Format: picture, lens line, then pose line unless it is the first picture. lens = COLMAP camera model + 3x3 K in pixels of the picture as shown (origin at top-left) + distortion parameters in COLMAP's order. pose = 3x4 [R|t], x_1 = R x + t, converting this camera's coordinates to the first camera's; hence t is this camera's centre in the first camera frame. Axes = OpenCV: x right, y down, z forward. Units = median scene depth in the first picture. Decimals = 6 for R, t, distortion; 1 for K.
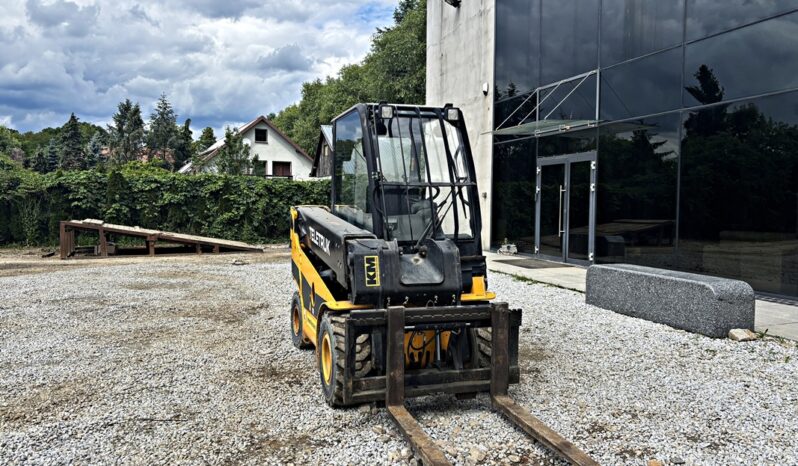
lens RADIAL K [[603.3, 0, 405.6], [0, 603.3, 230.0], [0, 0, 1]] dist [0.044821, -0.044544]
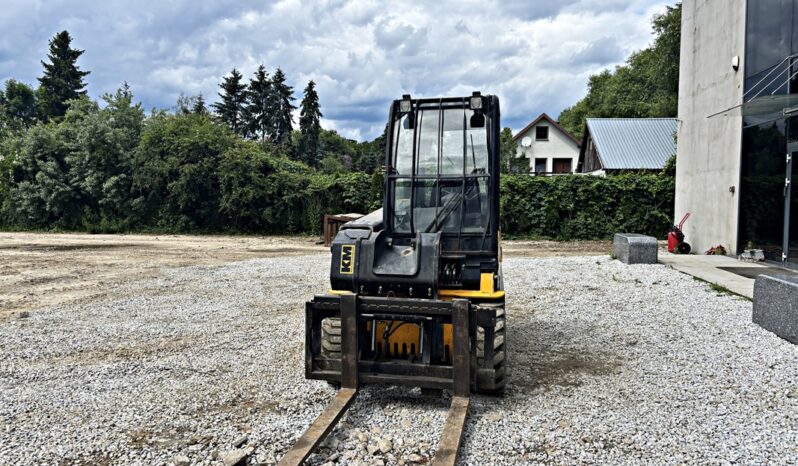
lens RADIAL K [[603.3, 0, 396.8], [0, 603.3, 231.1], [0, 0, 1]] dist [0.044821, -0.044544]
pose [[0.873049, 0.026000, -0.486939, 0.405132], [-0.023666, 0.999660, 0.010946, 0.004102], [0.487059, 0.001968, 0.873367, 0.093500]]
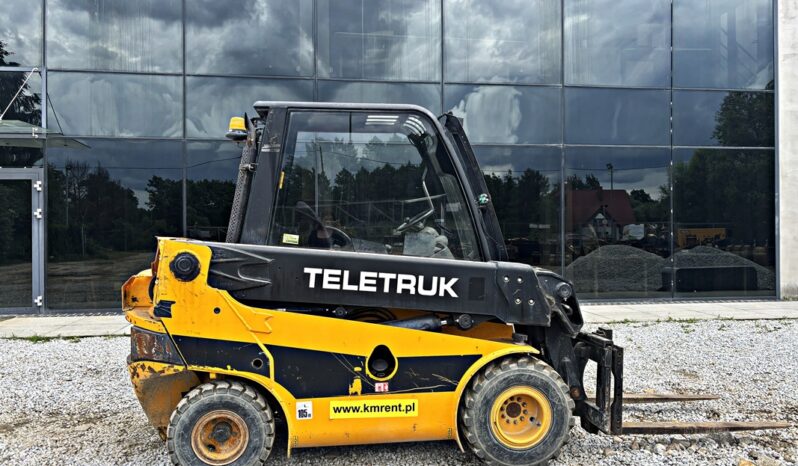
lens RADIAL K [[603.3, 0, 403.5], [0, 603.3, 226.7], [0, 0, 1]] dist [0.044821, -0.044544]
pose [[0.207384, 0.001010, 0.978259, -0.808693], [0.053081, 0.998515, -0.012284, -0.038421], [-0.976819, 0.054475, 0.207022, 0.804109]]
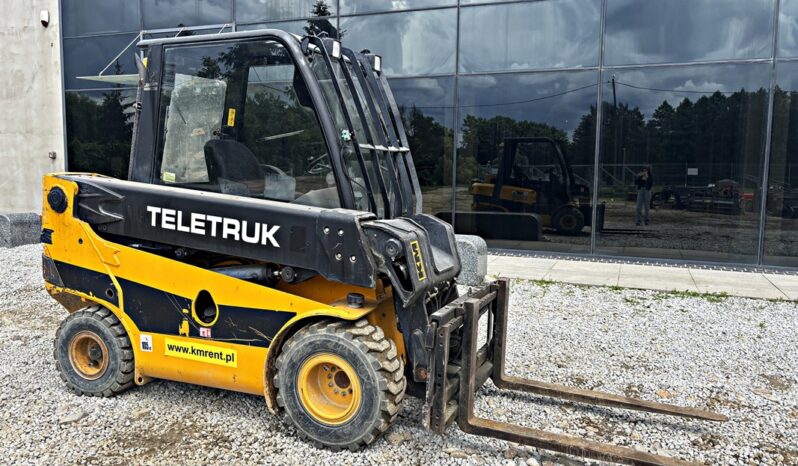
lens RADIAL K [[603.3, 0, 405.3], [0, 603.3, 229.6], [0, 0, 1]] dist [0.044821, -0.044544]
pose [[0.657426, -0.073961, 0.749880, -0.493849], [0.028548, 0.996901, 0.073297, -0.022109], [-0.752978, -0.026780, 0.657501, 0.383401]]
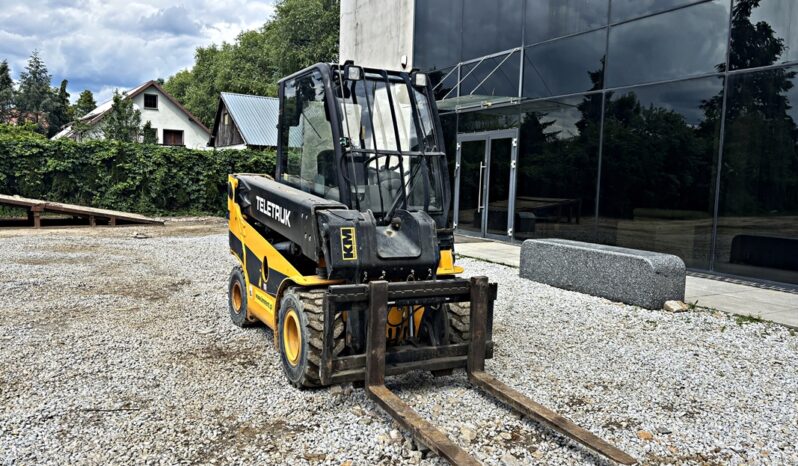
lens RADIAL K [[603.3, 0, 394.9], [0, 603.3, 230.5], [0, 0, 1]] dist [0.044821, -0.044544]
pose [[0.987645, 0.007938, 0.156504, -0.100054], [-0.014326, 0.999108, 0.039727, 0.007569], [-0.156049, -0.041478, 0.986878, 0.053486]]
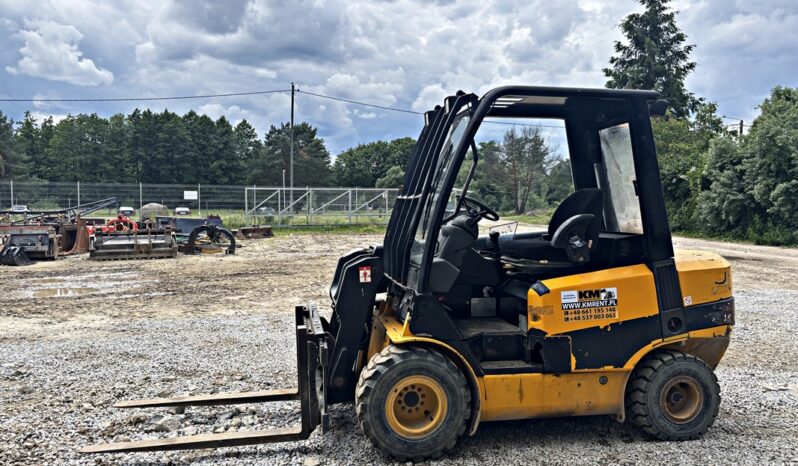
lens RADIAL K [[603.3, 0, 391.2], [0, 603.3, 220.1], [0, 0, 1]] dist [0.044821, -0.044544]
pose [[-0.153074, 0.028357, -0.987808, 0.776337], [-0.051749, 0.997987, 0.036668, -0.064901], [0.986859, 0.056731, -0.151298, 0.982317]]
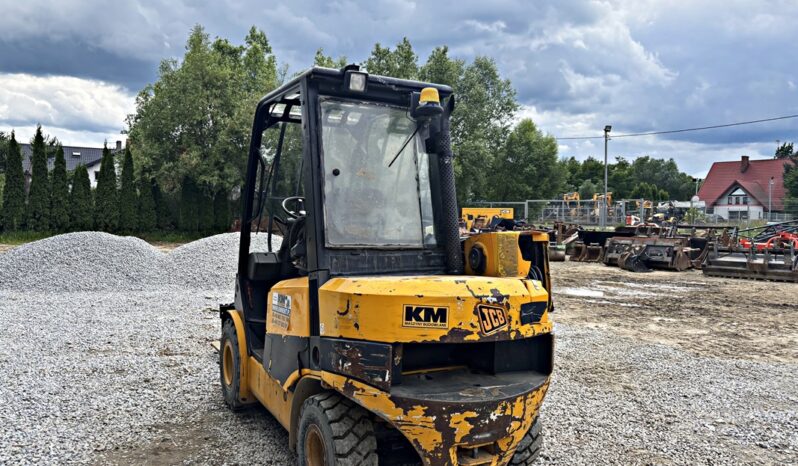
lens RADIAL K [[603.3, 0, 390.9], [0, 603.3, 232.0], [0, 0, 1]] dist [0.044821, -0.044544]
pose [[-0.988781, -0.010052, -0.149035, 0.013204], [-0.021993, 0.996656, 0.078692, -0.092478], [0.147745, 0.081087, -0.985696, 1.784449]]
